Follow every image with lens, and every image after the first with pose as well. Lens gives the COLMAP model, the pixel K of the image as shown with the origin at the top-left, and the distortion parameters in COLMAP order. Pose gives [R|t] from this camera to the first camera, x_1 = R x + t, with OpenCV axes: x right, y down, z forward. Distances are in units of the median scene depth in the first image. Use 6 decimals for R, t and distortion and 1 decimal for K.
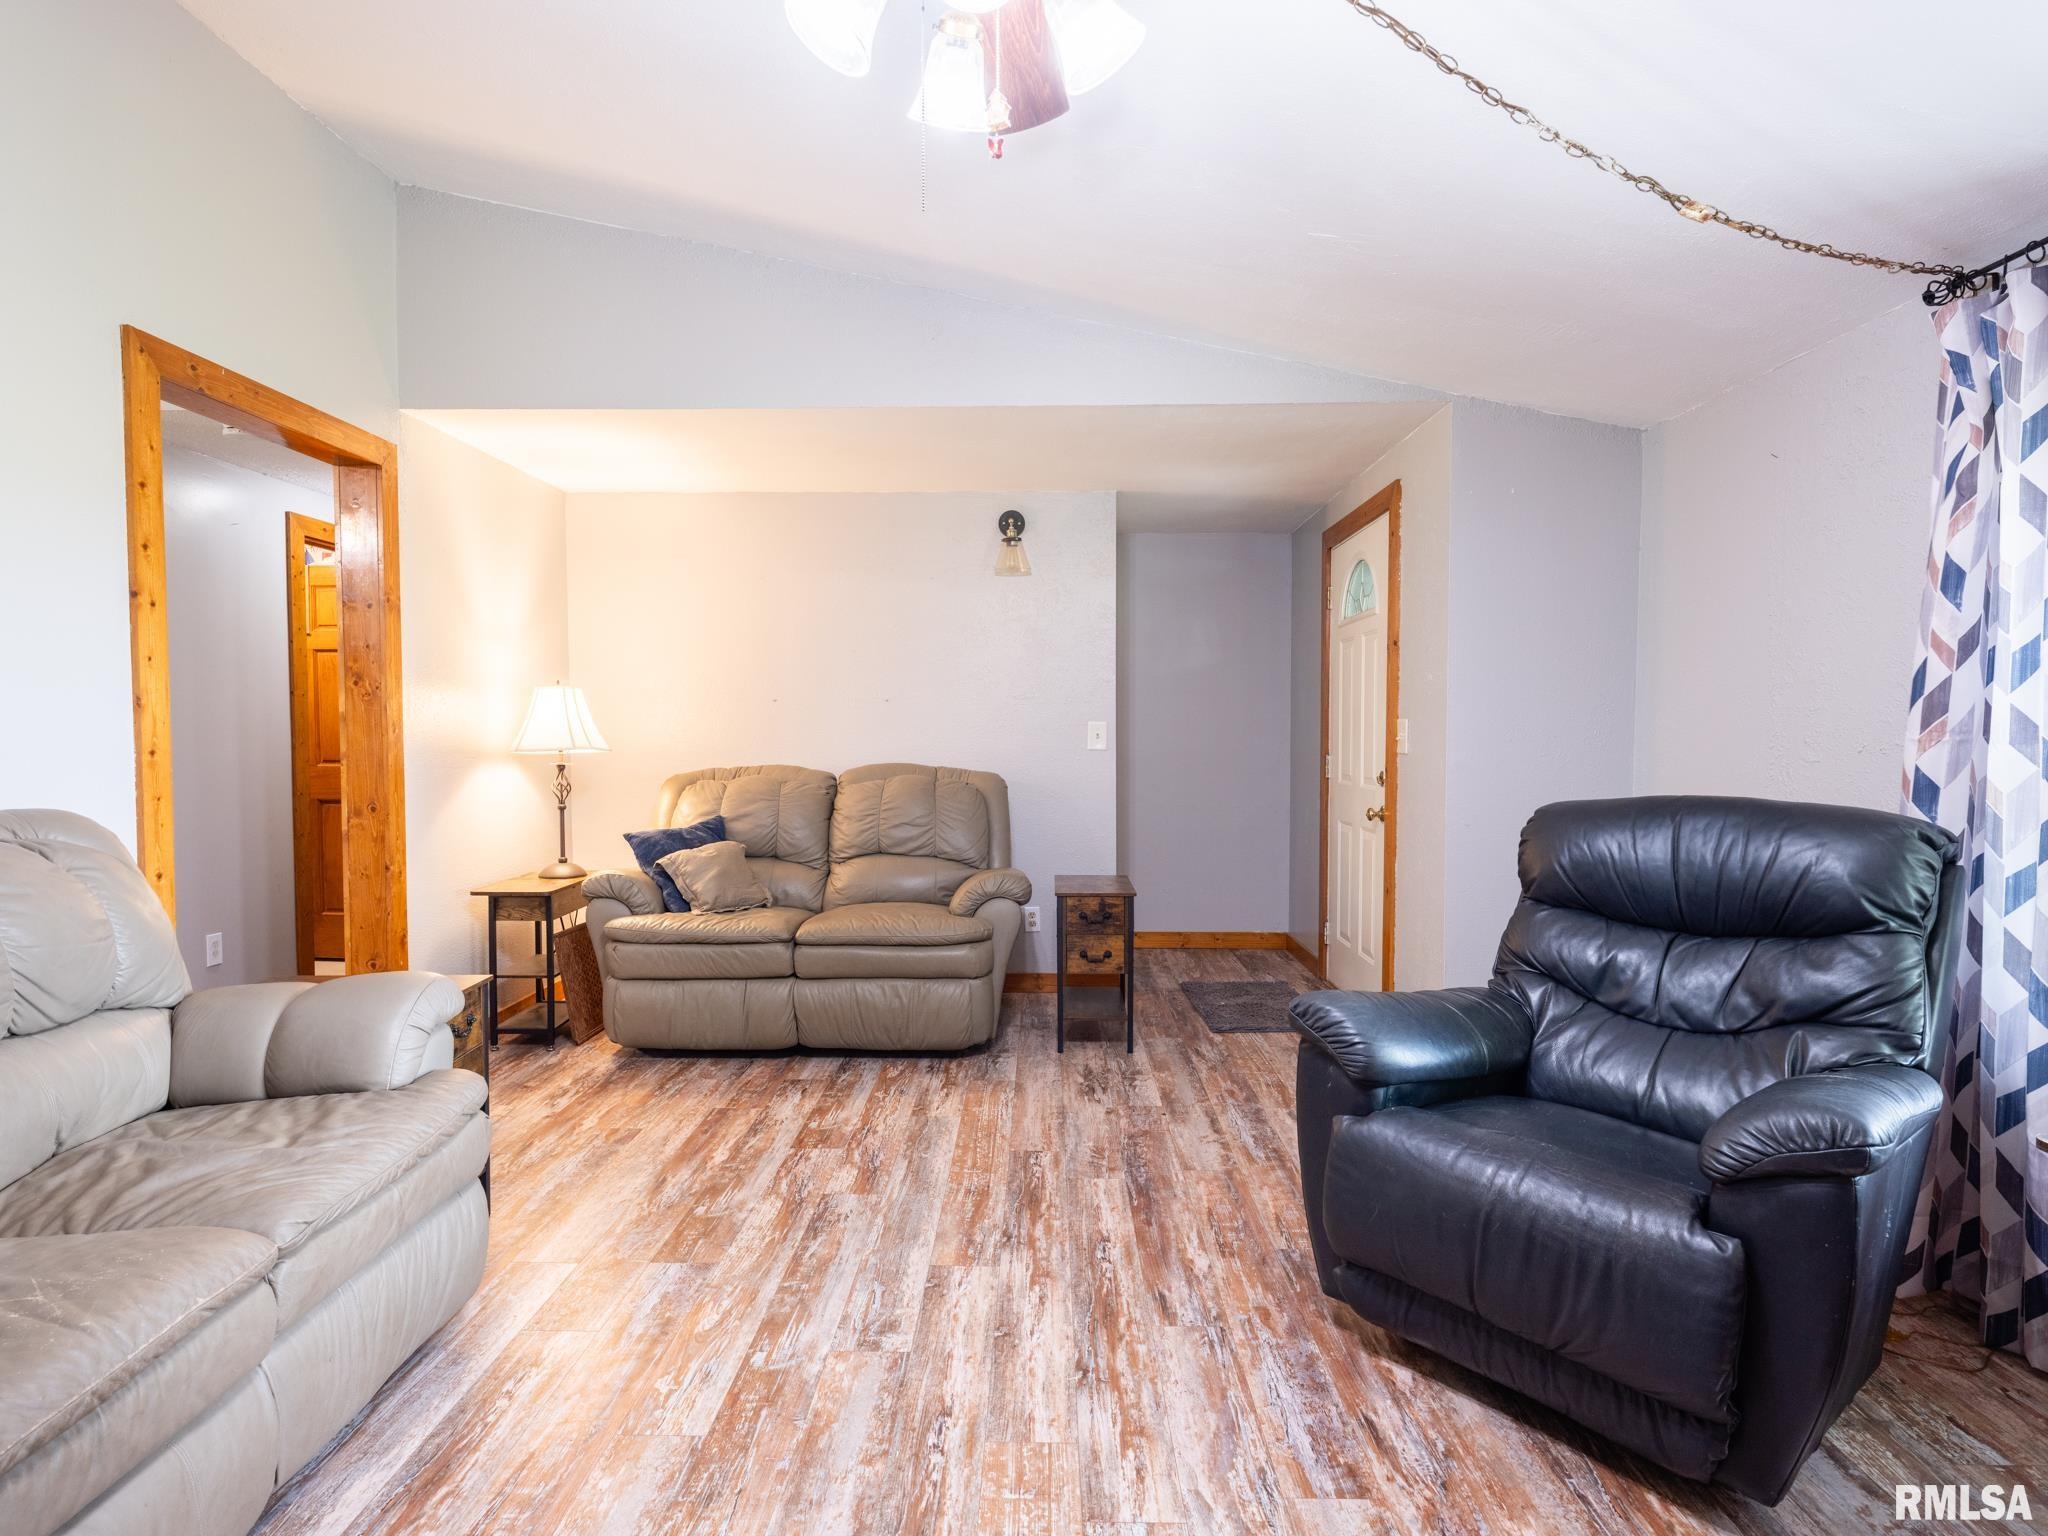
lens RADIAL K [[1106.7, 0, 1021.5], [0, 1106.7, 768.6], [0, 0, 1]] dist [0.006637, -0.004445]
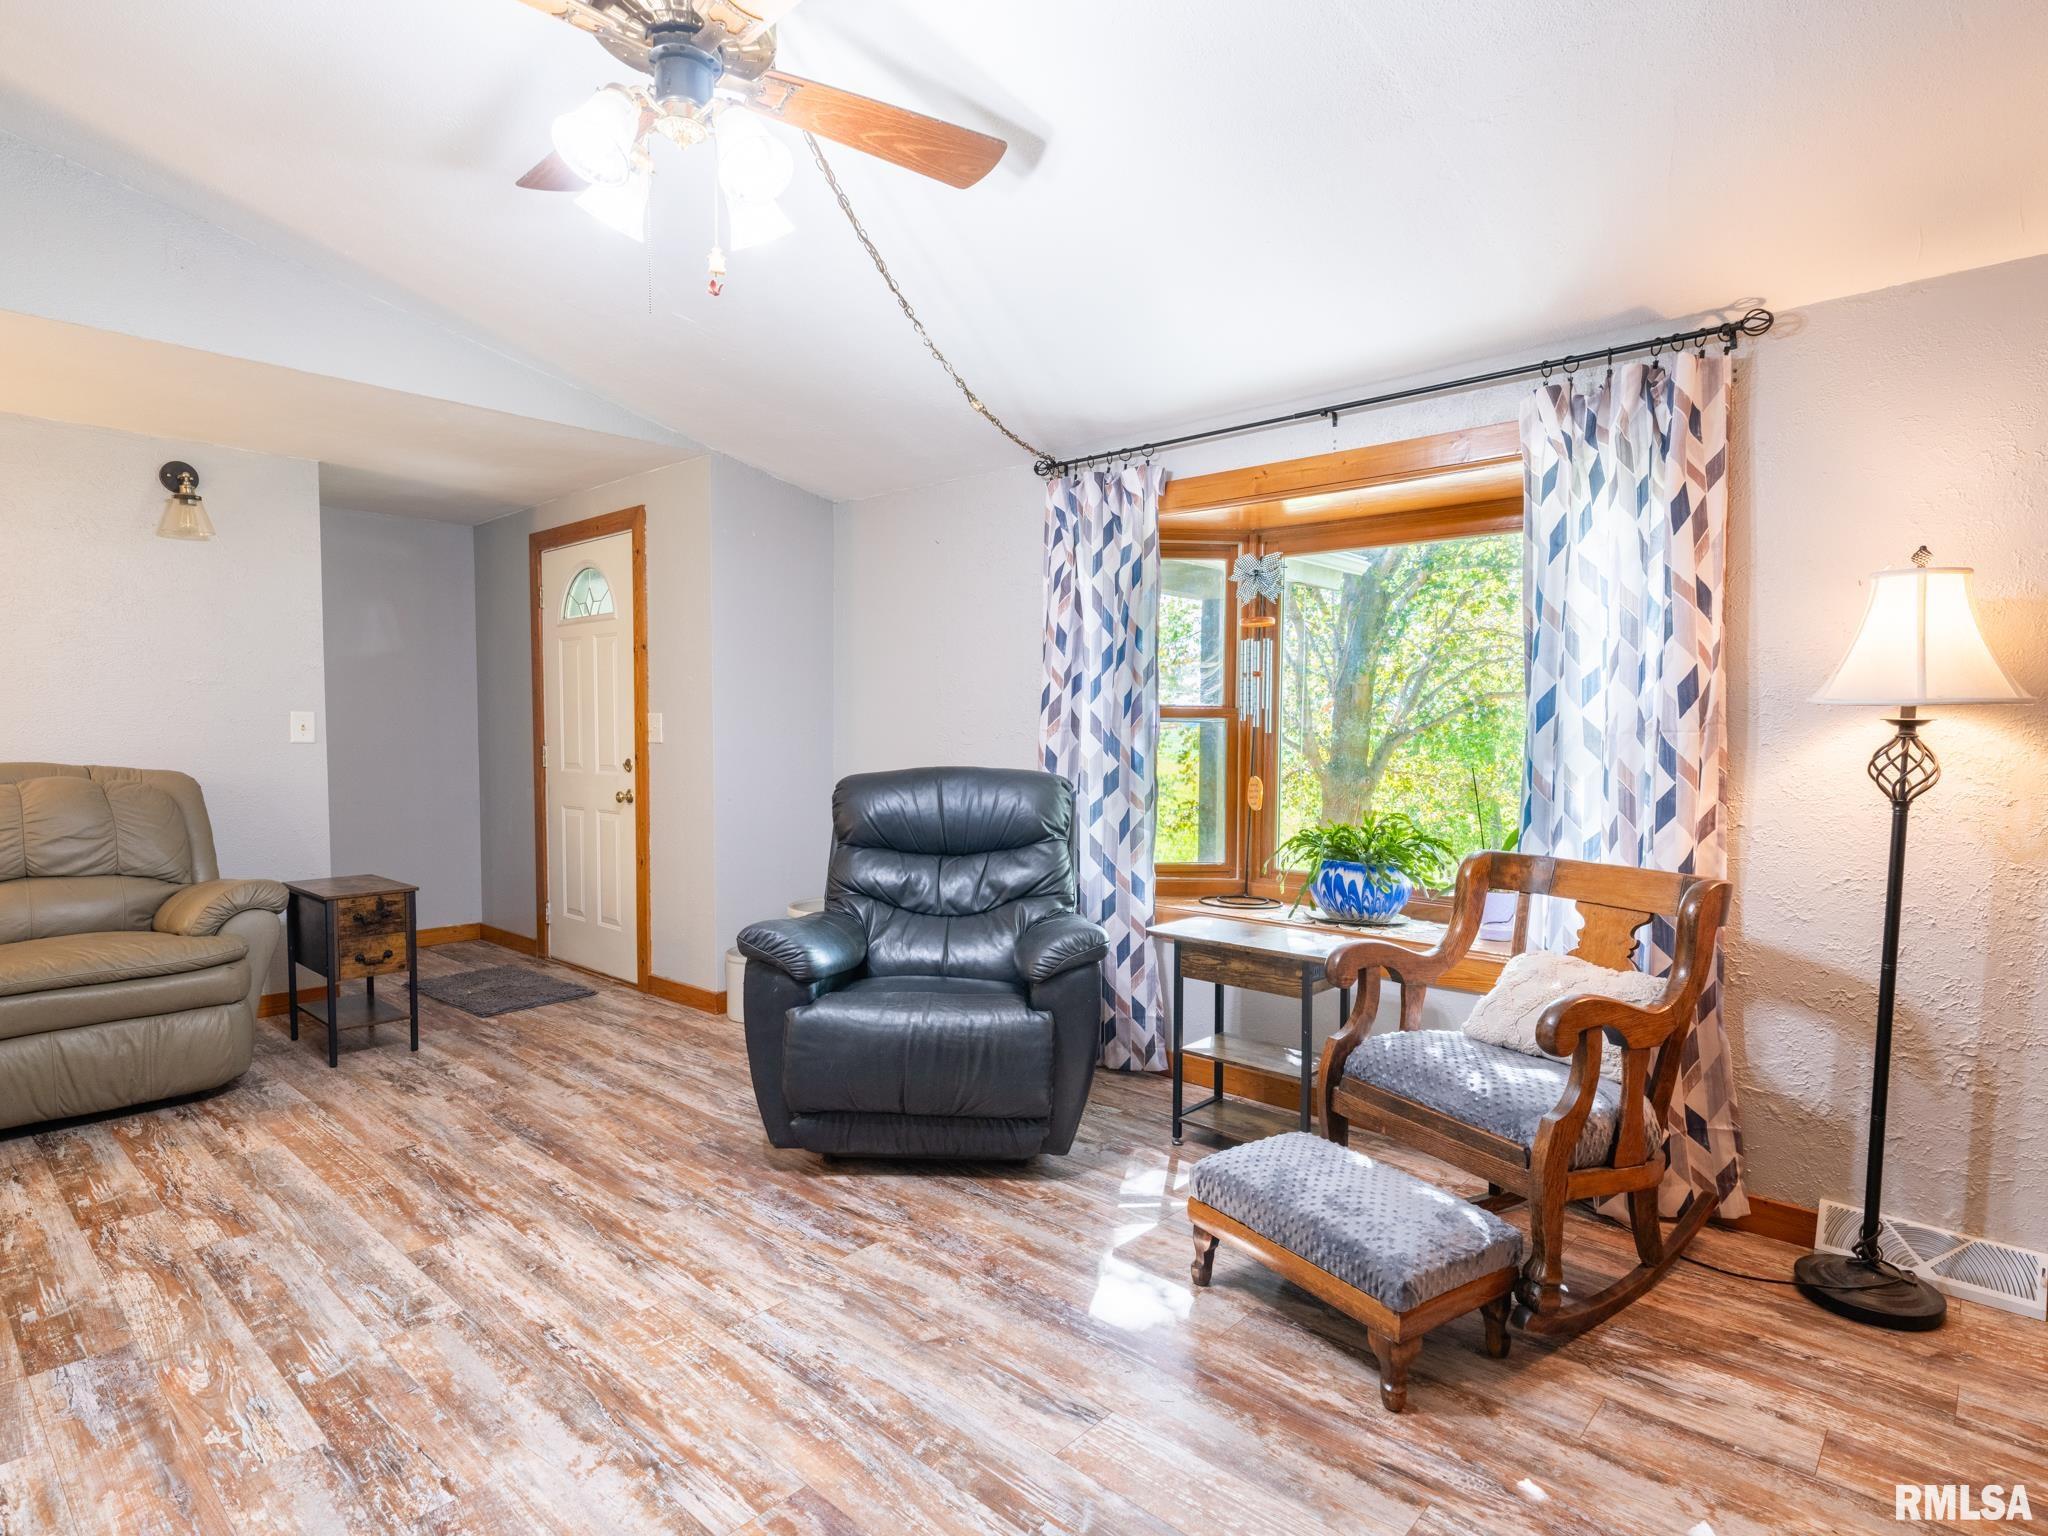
lens RADIAL K [[1106.7, 0, 1022.1], [0, 1106.7, 764.5], [0, 0, 1]] dist [0.006637, -0.004445]
pose [[0.656416, -0.025909, 0.753954, -0.475597], [0.022455, 0.999638, 0.014801, 0.001224], [-0.754065, 0.007214, 0.656760, -0.090170]]
